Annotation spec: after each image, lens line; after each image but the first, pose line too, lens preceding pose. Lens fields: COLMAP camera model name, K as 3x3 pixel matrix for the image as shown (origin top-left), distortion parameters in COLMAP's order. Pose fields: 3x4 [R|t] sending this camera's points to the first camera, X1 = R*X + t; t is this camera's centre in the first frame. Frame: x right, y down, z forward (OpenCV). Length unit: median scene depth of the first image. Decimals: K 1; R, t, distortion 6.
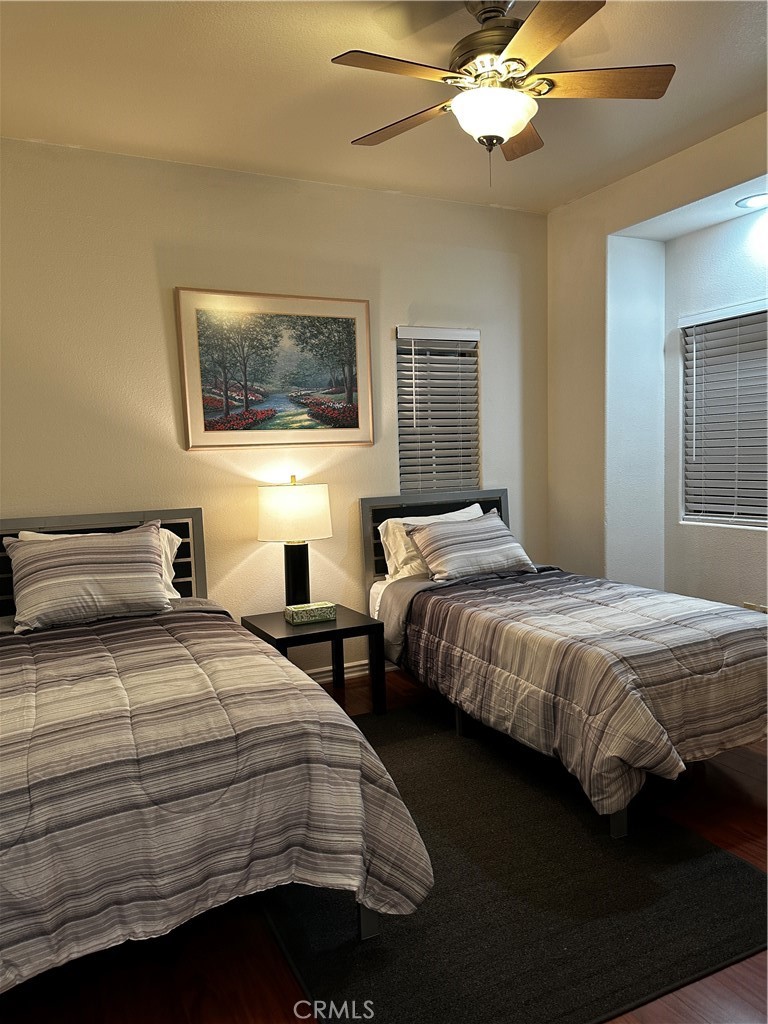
lens RADIAL K [[714.8, 0, 381.7], [0, 714.8, 512.9], [0, 0, 1]] dist [0.141609, -0.134288]
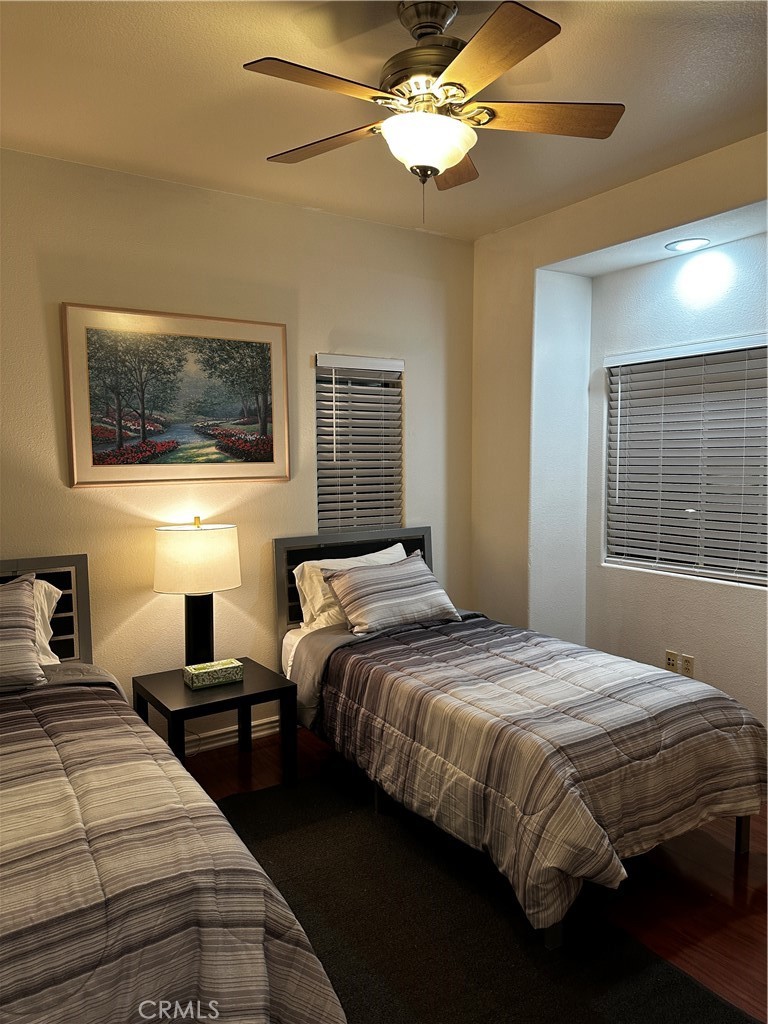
lens RADIAL K [[714.8, 0, 381.7], [0, 714.8, 512.9], [0, 0, 1]] dist [0.141609, -0.134288]
pose [[0.992929, 0.014991, 0.117756, -0.001578], [-0.015020, 0.999887, -0.000640, -0.067847], [-0.117753, -0.001134, 0.993042, 0.091965]]
